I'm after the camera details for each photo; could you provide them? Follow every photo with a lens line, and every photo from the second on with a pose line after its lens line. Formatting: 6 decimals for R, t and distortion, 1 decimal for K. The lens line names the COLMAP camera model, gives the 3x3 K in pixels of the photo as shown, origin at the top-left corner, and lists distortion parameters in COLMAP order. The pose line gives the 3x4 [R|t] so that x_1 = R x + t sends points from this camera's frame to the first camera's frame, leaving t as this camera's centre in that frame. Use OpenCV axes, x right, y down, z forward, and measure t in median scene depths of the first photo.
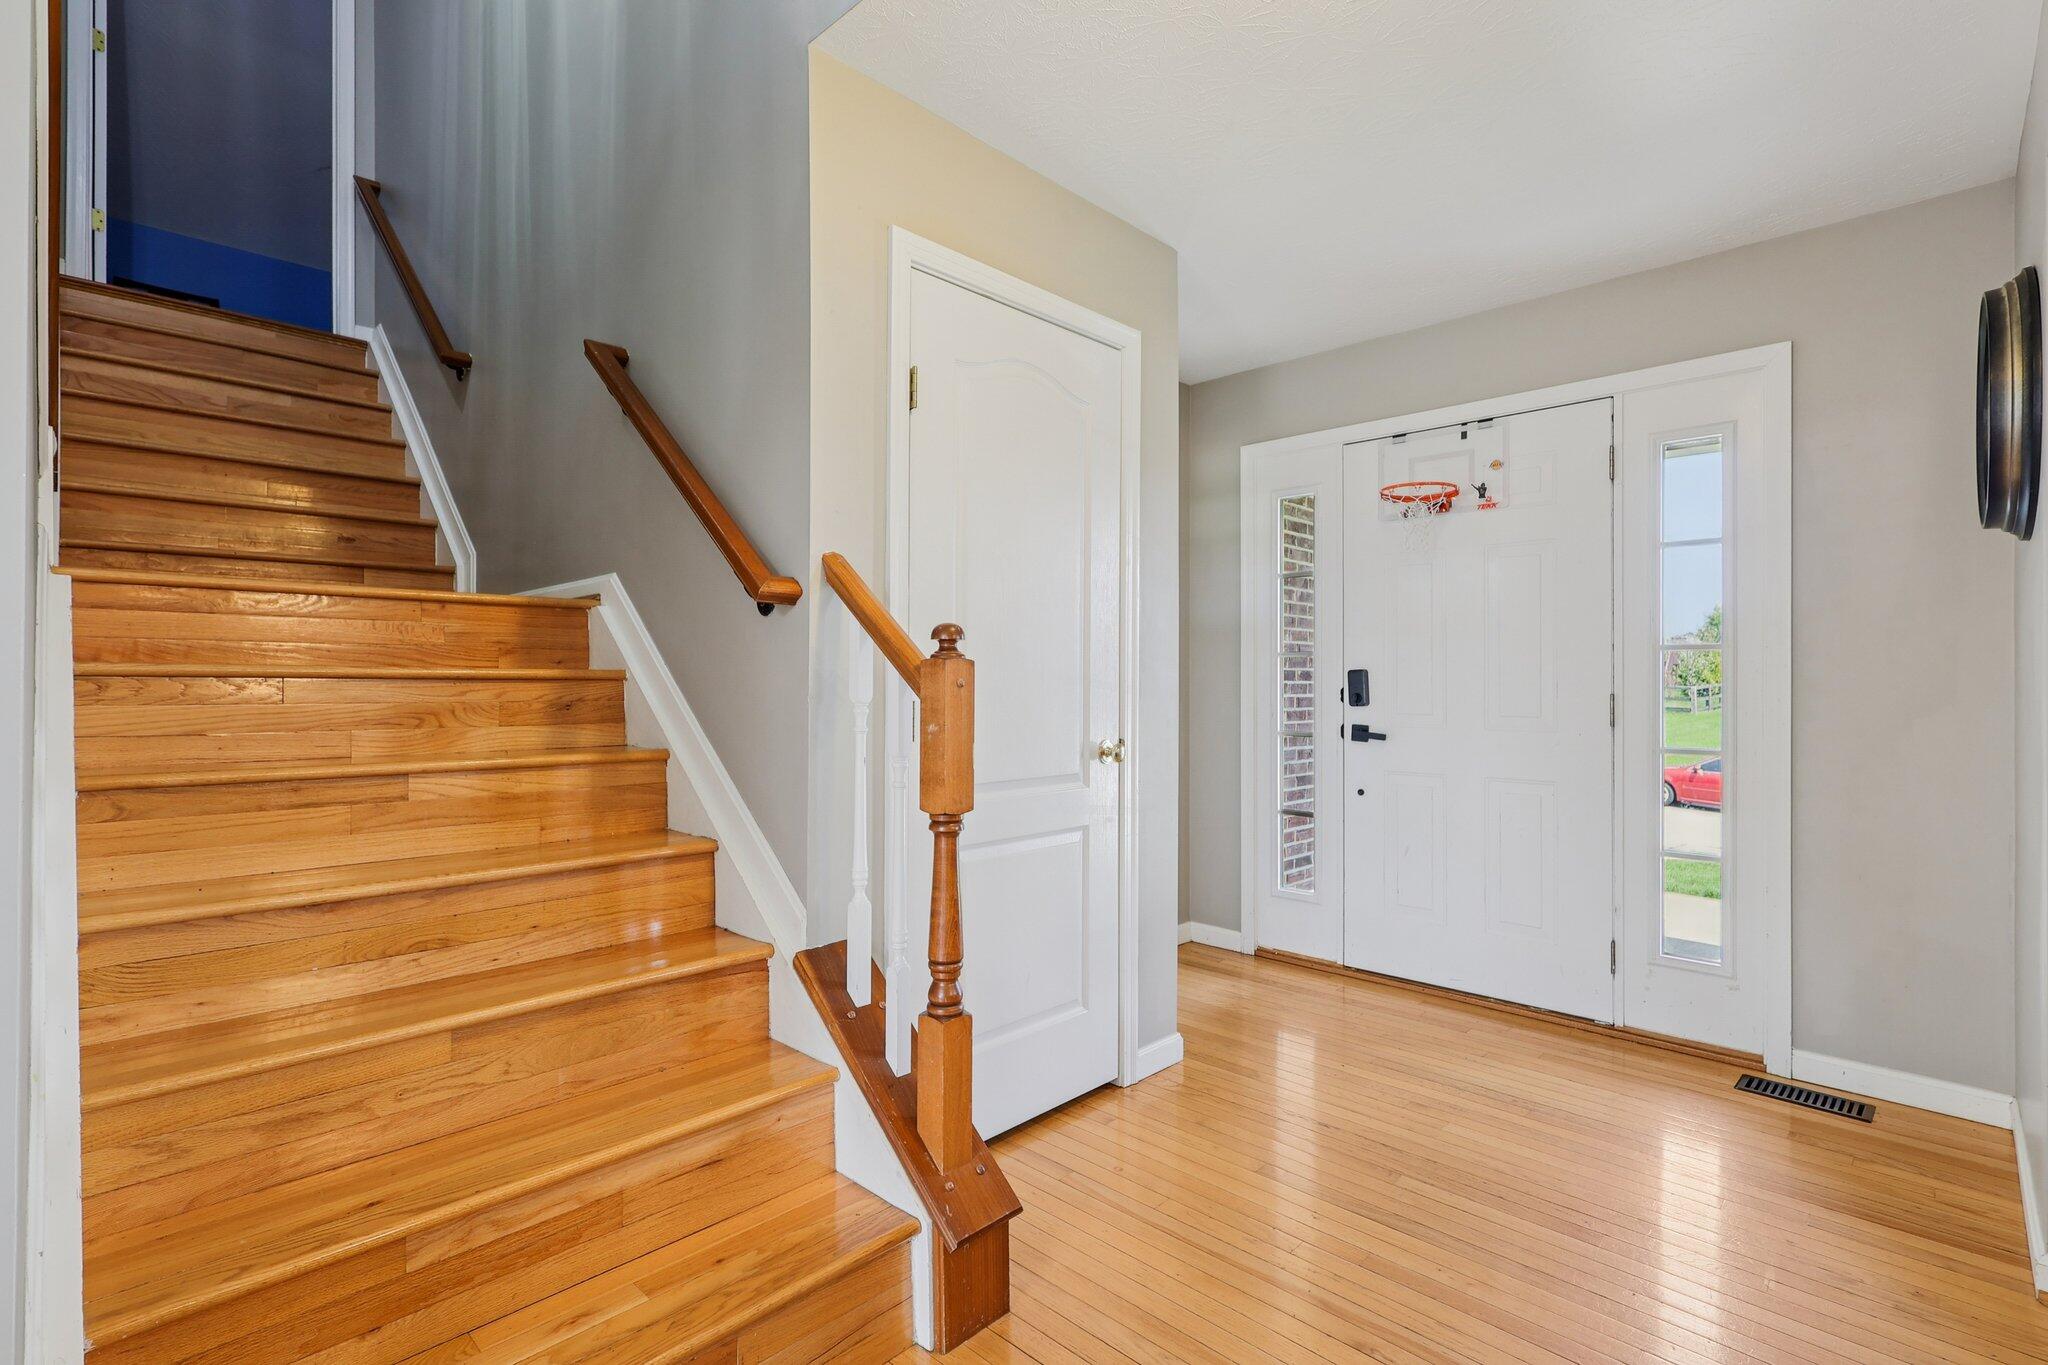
lens RADIAL K [[949.5, 0, 1023.4], [0, 949.5, 681.7], [0, 0, 1]] dist [0.000174, 0.001127]
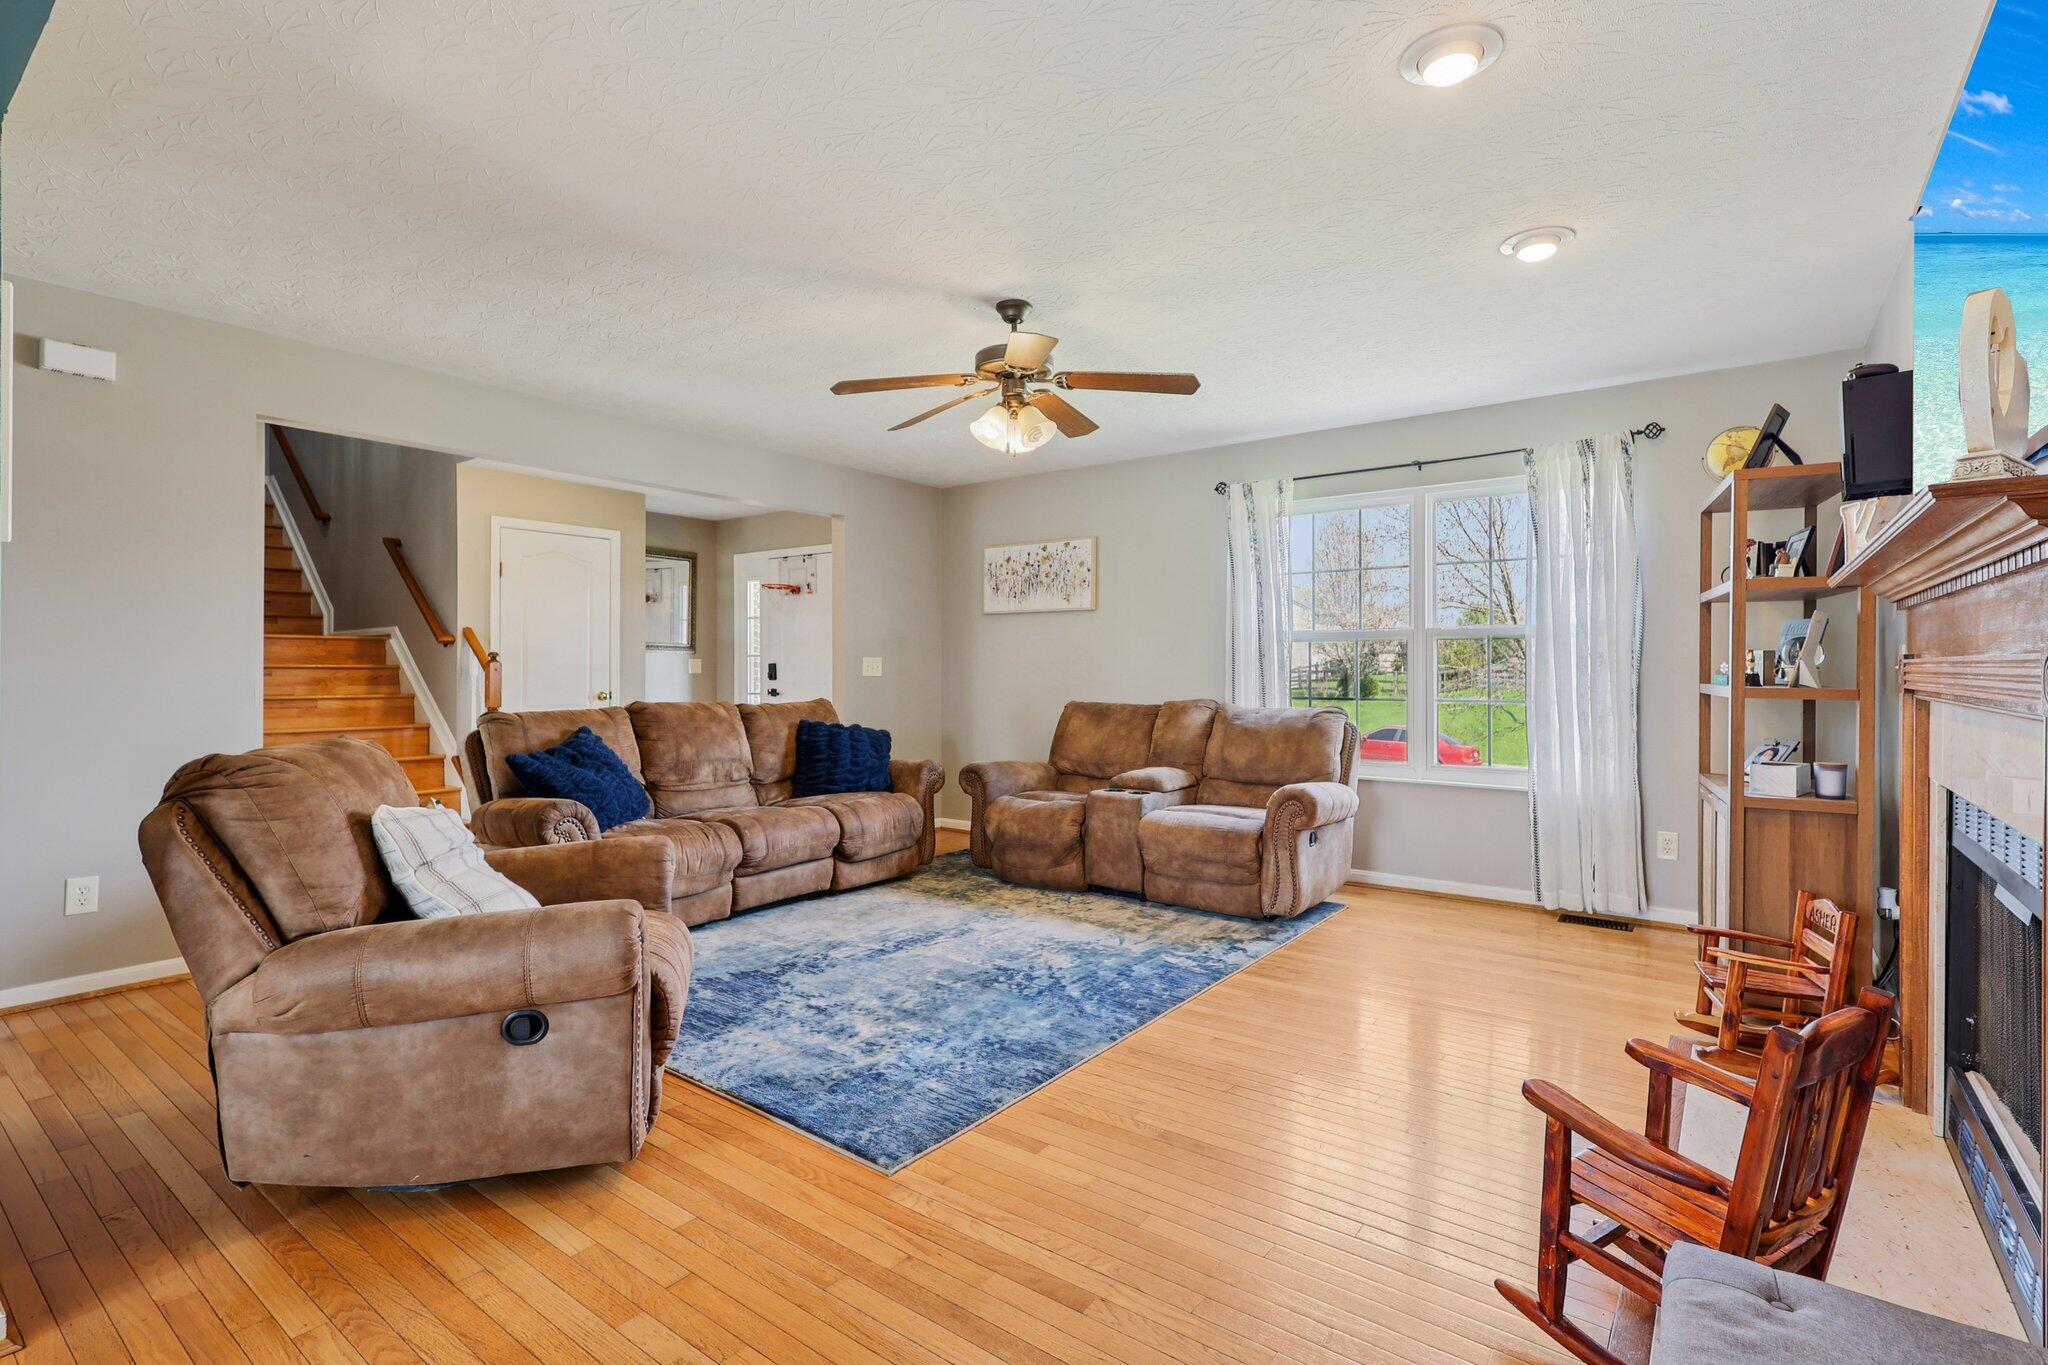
lens RADIAL K [[949.5, 0, 1023.7], [0, 949.5, 669.9], [0, 0, 1]] dist [0.000174, 0.001127]
pose [[0.992009, -0.002262, 0.126144, 0.954555], [0.002296, 0.999997, -0.000120, 0.005909], [-0.126143, 0.000409, 0.992012, -1.811192]]
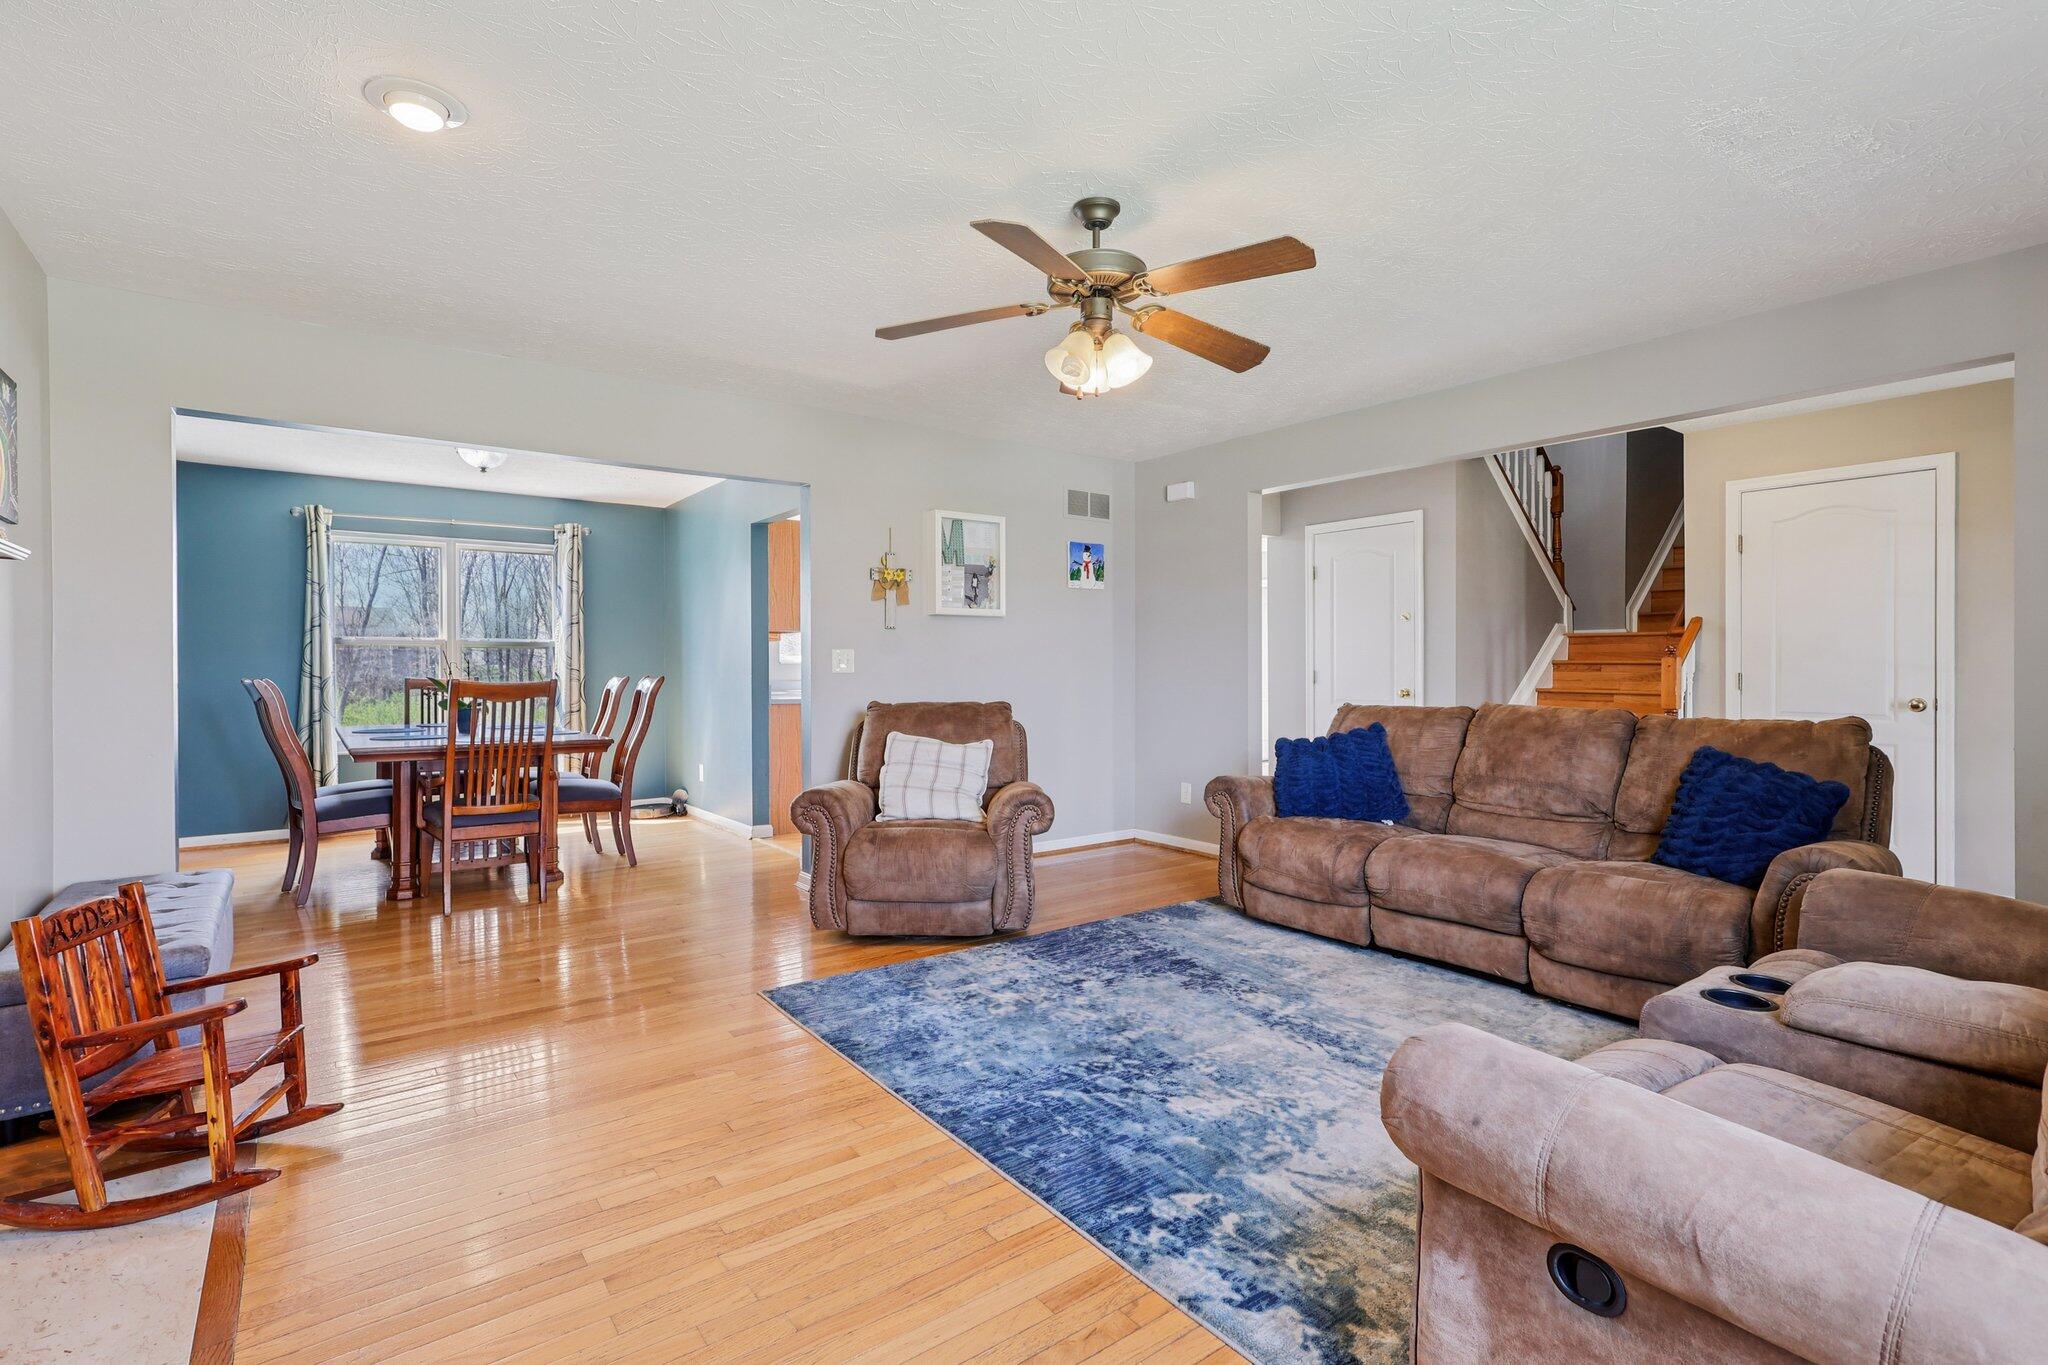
lens RADIAL K [[949.5, 0, 1021.6], [0, 949.5, 680.1], [0, 0, 1]] dist [0.000174, 0.001127]
pose [[-0.150327, 0.012442, -0.988558, 2.896452], [-0.000577, 0.999920, 0.012673, 0.008333], [0.988636, 0.002476, -0.150307, 0.430973]]
